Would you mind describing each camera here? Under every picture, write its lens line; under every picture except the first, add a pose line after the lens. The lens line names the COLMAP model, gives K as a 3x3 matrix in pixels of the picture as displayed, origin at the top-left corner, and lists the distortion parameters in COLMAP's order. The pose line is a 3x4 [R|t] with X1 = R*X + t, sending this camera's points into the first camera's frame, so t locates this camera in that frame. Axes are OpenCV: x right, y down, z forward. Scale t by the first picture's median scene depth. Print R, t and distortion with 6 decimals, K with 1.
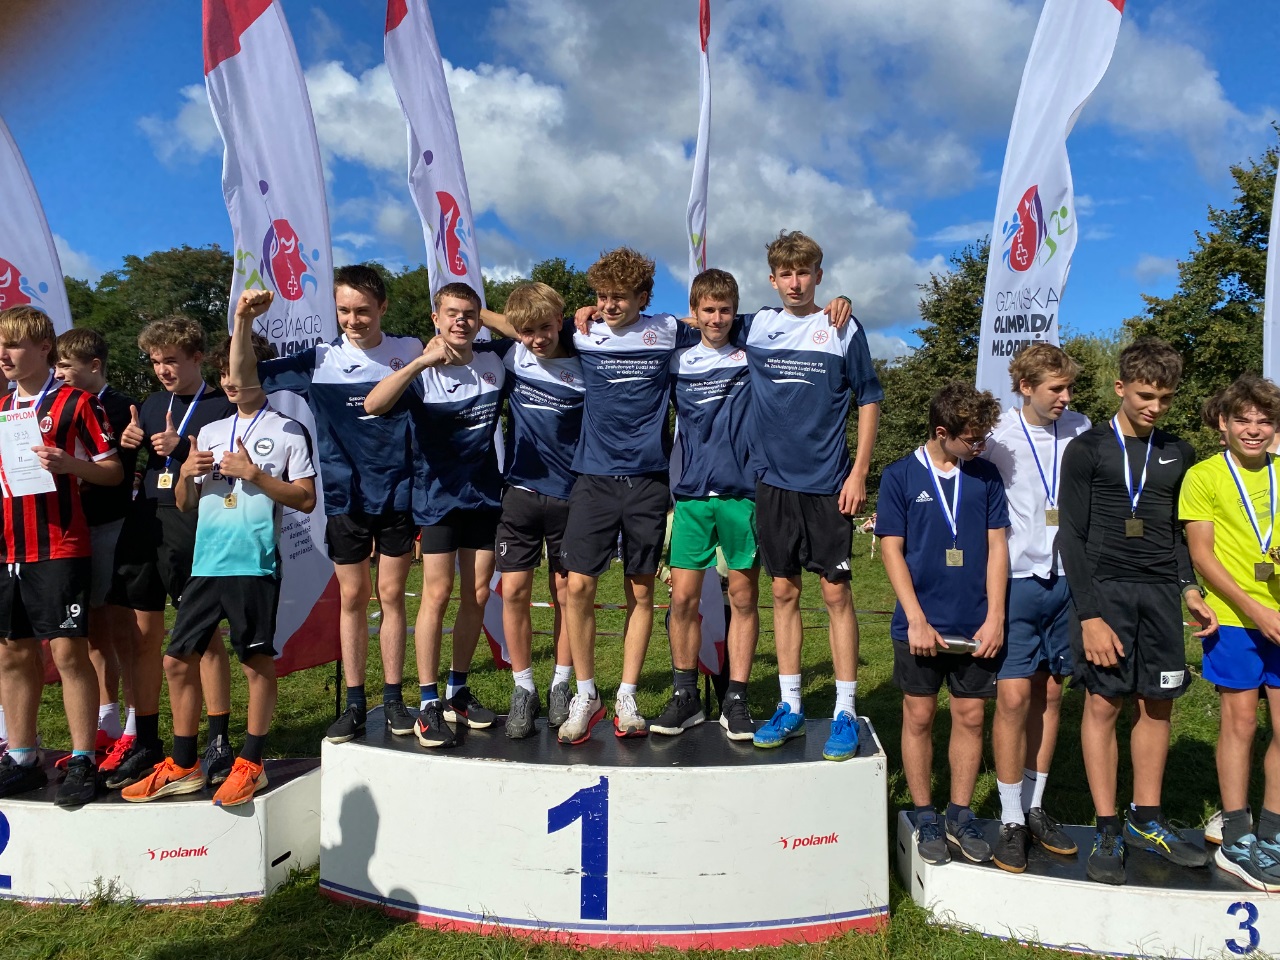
lens RADIAL K [[1074.7, 0, 640.0], [0, 1074.7, 480.0], [0, 0, 1]] dist [0.008216, 0.021170]
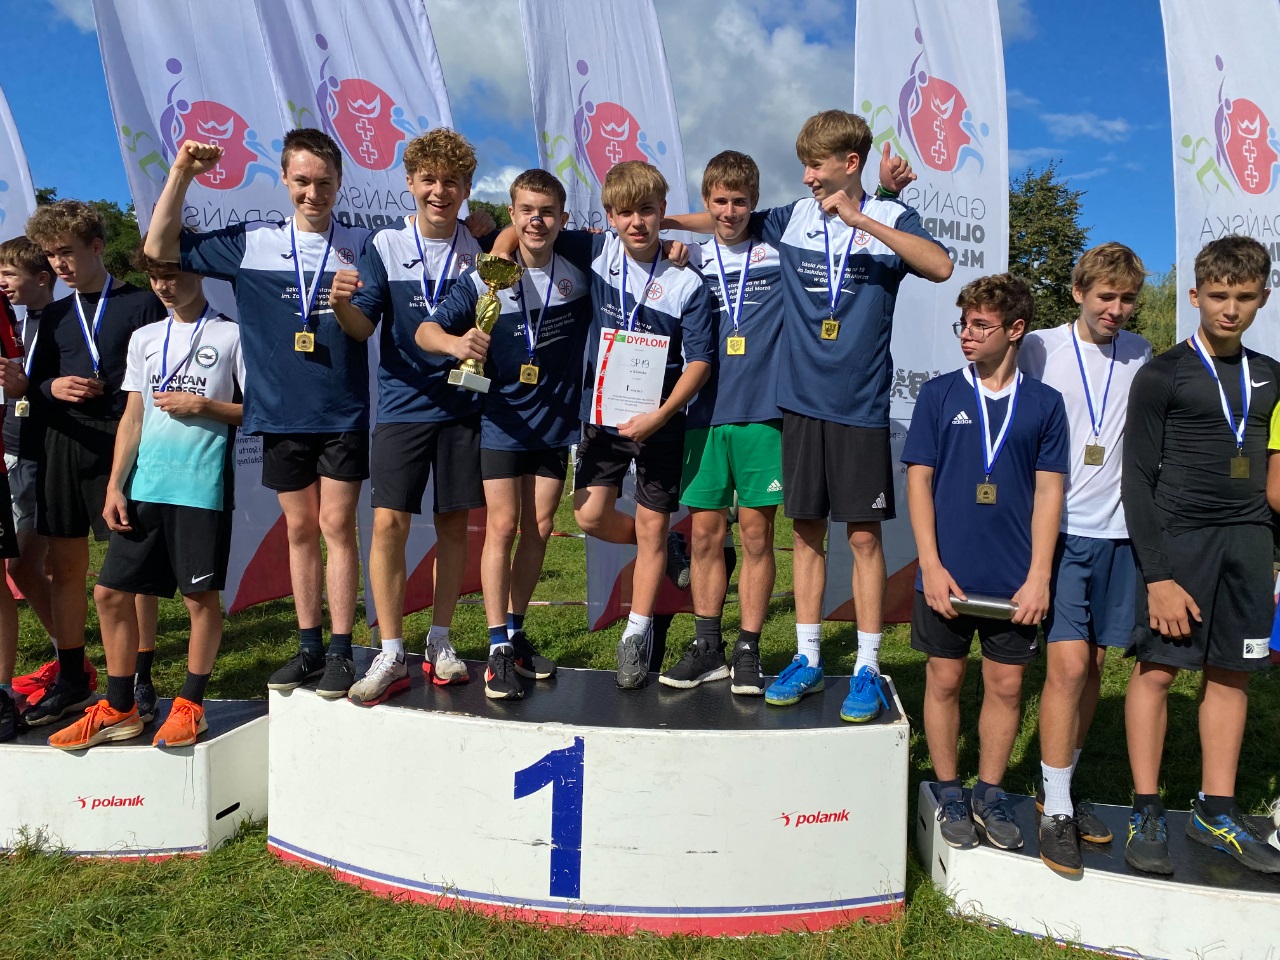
lens RADIAL K [[1074.7, 0, 640.0], [0, 1074.7, 480.0], [0, 0, 1]] dist [0.008216, 0.021170]
pose [[0.998641, 0.024158, -0.046176, 0.048895], [-0.021249, 0.997820, 0.062484, 0.012044], [0.047585, -0.061418, 0.996977, 0.142491]]
